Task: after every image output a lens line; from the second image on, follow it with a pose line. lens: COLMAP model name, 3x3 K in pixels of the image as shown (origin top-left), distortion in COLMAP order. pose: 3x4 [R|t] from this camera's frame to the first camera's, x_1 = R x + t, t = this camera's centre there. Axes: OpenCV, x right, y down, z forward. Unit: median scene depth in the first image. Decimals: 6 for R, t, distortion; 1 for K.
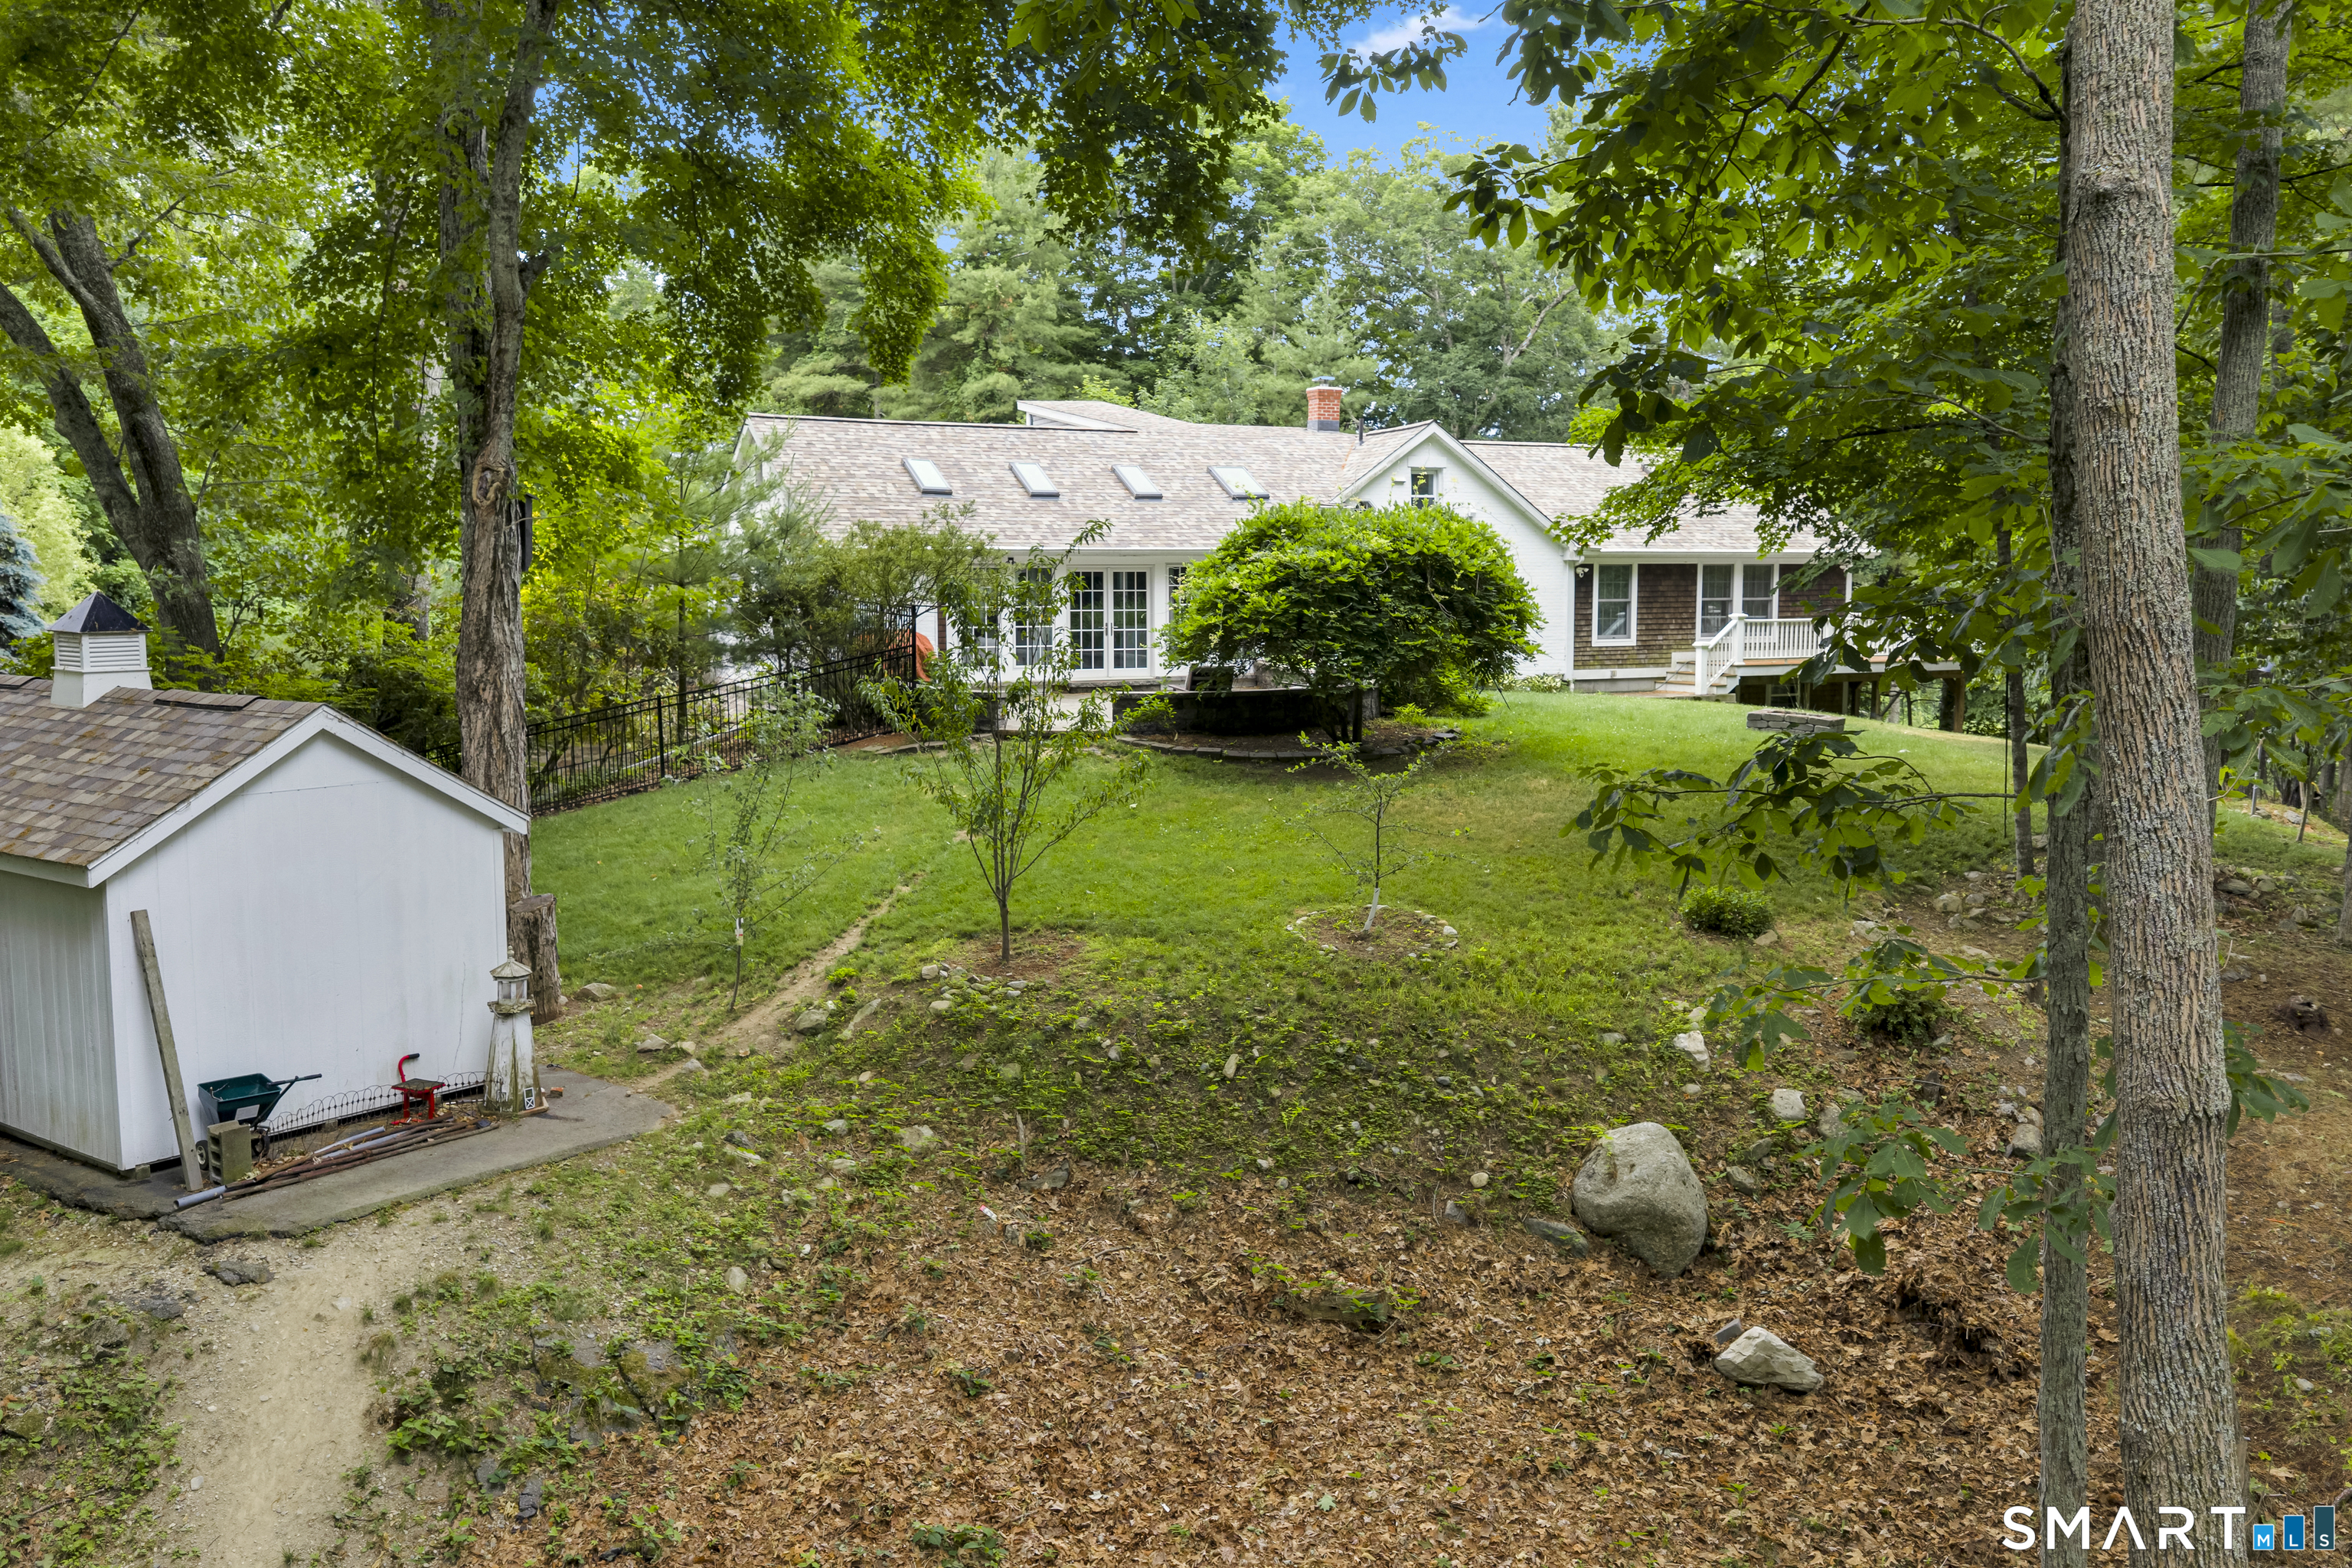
lens RADIAL K [[1904.6, 0, 1169.1], [0, 1904.6, 789.6], [0, 0, 1]] dist [-0.001163, -0.017878]
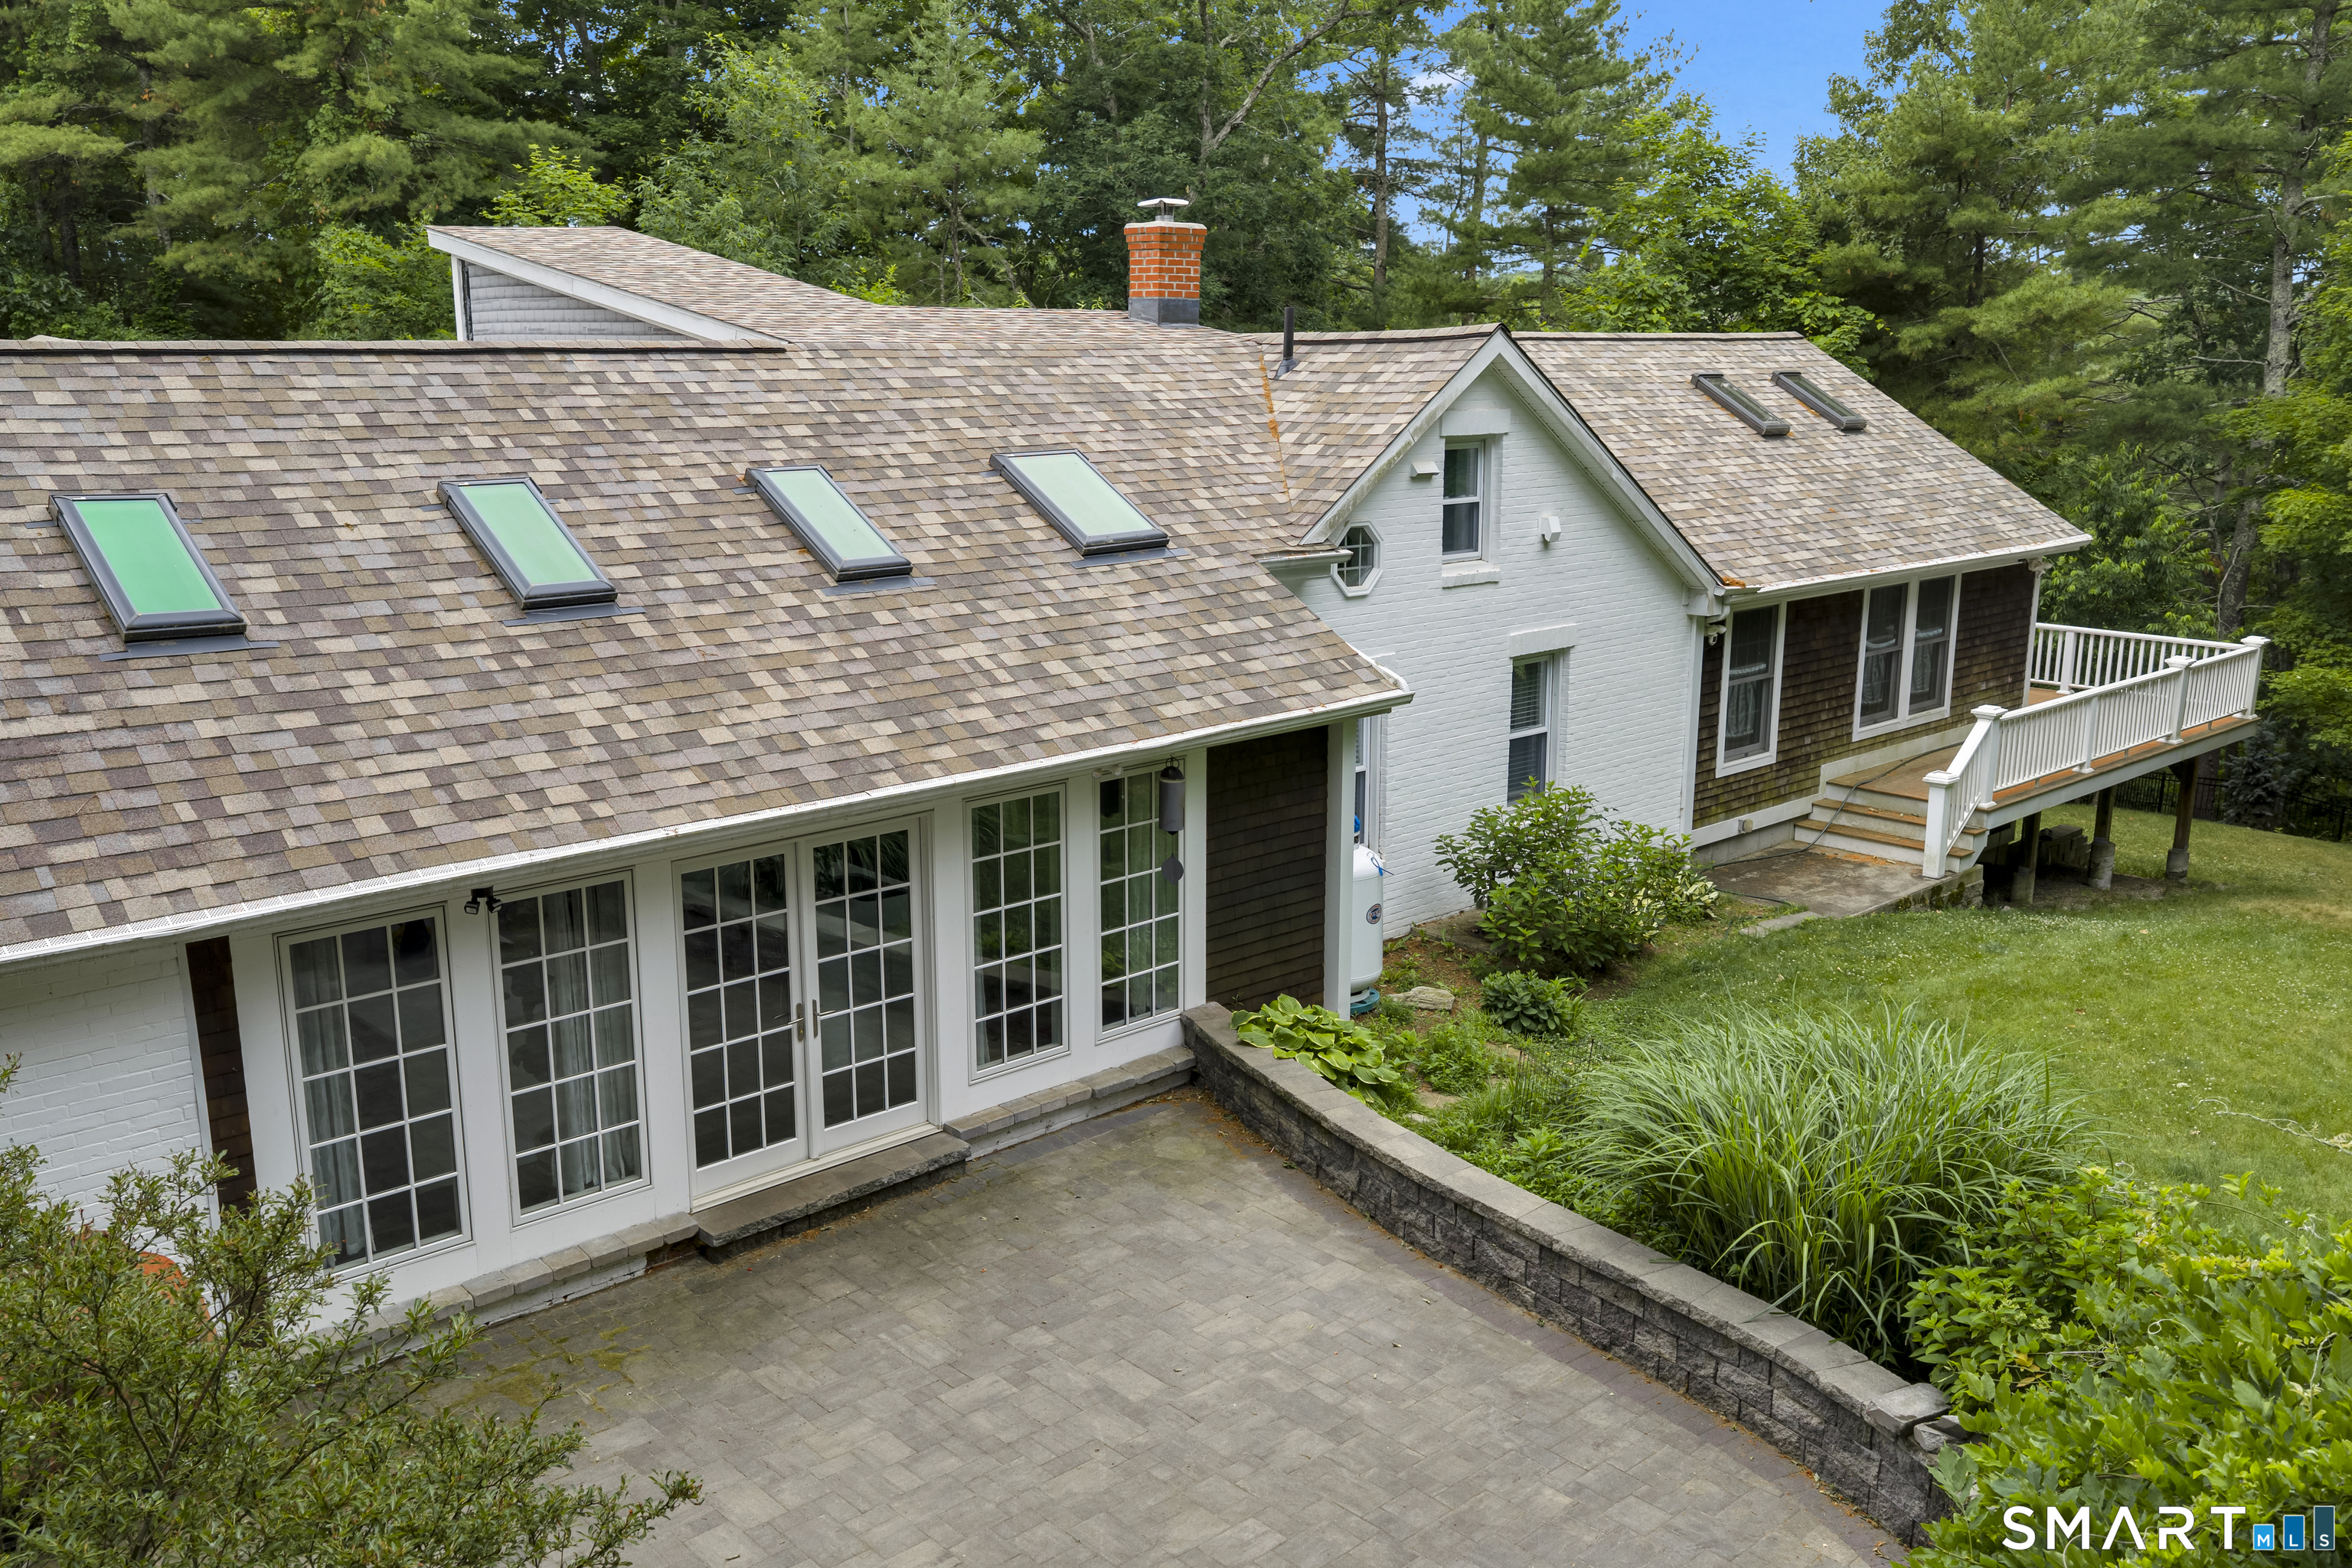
lens RADIAL K [[1904.6, 0, 1191.5], [0, 1904.6, 780.1], [0, 0, 1]] dist [-0.001163, -0.017878]
pose [[0.953984, -0.062235, 0.293328, -0.051847], [0.027696, 0.992331, 0.120466, -0.135758], [-0.298576, -0.106799, 0.948392, 0.563030]]
